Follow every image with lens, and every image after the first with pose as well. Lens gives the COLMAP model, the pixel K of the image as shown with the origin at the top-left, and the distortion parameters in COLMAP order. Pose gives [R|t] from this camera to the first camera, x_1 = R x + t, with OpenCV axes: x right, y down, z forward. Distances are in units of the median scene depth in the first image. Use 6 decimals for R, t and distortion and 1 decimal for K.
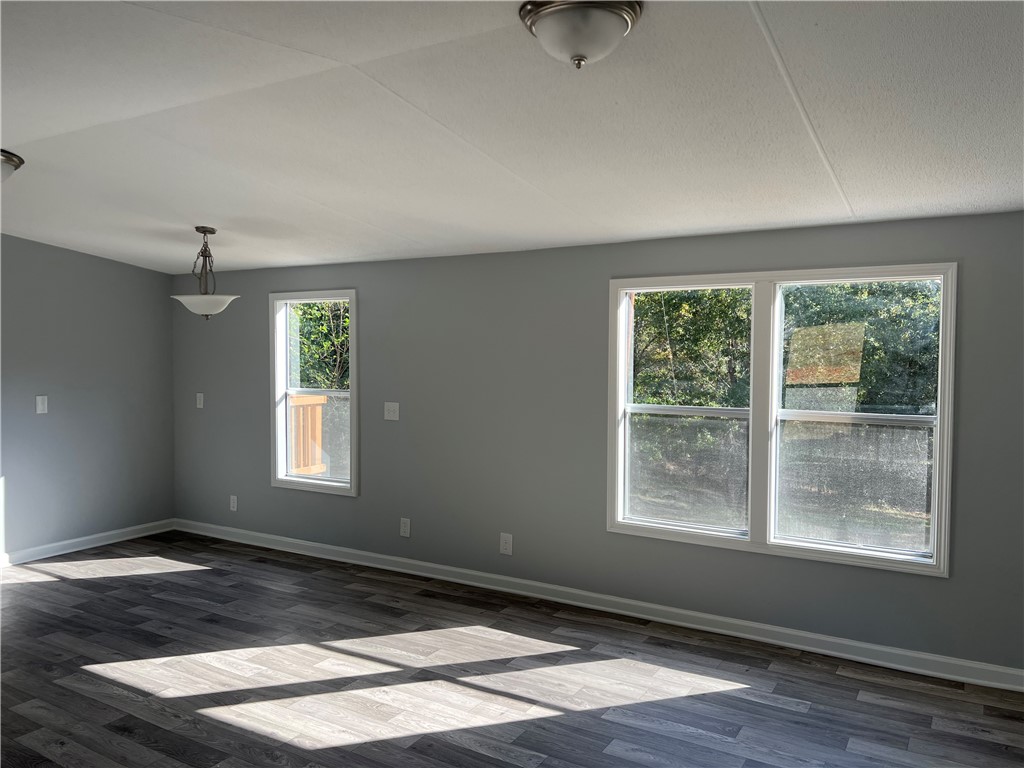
lens RADIAL K [[765.8, 0, 508.1], [0, 765.8, 378.0], [0, 0, 1]] dist [0.030696, -0.029567]
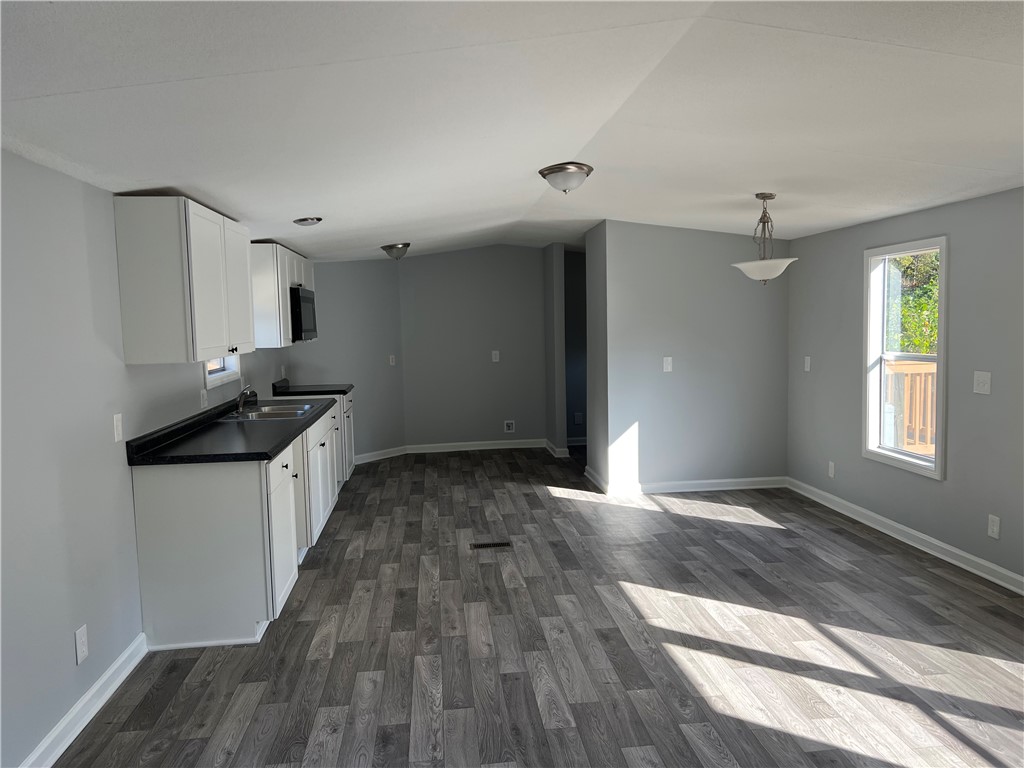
lens RADIAL K [[765.8, 0, 508.6], [0, 765.8, 381.2], [0, 0, 1]] dist [0.030696, -0.029567]
pose [[0.599449, 0.041909, -0.799315, 0.256991], [0.002902, 0.998508, 0.054529, -0.005473], [0.800408, -0.035006, 0.598433, 0.131248]]
